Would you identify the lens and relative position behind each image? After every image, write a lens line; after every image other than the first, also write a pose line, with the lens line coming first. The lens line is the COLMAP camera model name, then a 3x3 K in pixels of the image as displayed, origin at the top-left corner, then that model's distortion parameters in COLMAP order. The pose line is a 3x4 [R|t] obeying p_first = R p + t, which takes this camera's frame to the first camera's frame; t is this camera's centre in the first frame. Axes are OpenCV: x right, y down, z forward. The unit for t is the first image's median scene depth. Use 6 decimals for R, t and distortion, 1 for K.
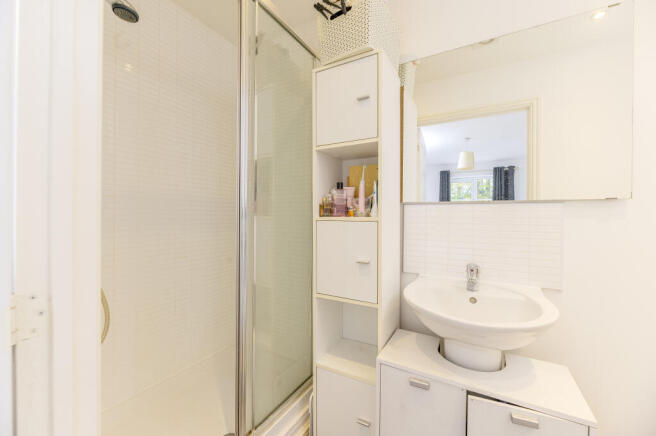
lens RADIAL K [[270.5, 0, 328.0], [0, 270.5, 218.0], [0, 0, 1]] dist [-0.000474, -0.000152]
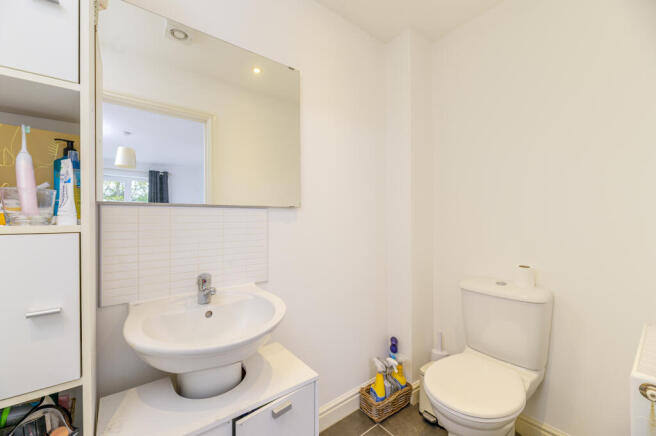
lens RADIAL K [[261.4, 0, 328.0], [0, 261.4, 218.0], [0, 0, 1]] dist [-0.010191, -0.000012]
pose [[0.390029, -0.006571, 0.920779, -0.093118], [0.016077, 0.999871, 0.000326, -0.008779], [-0.920662, 0.014676, 0.390084, 0.257927]]
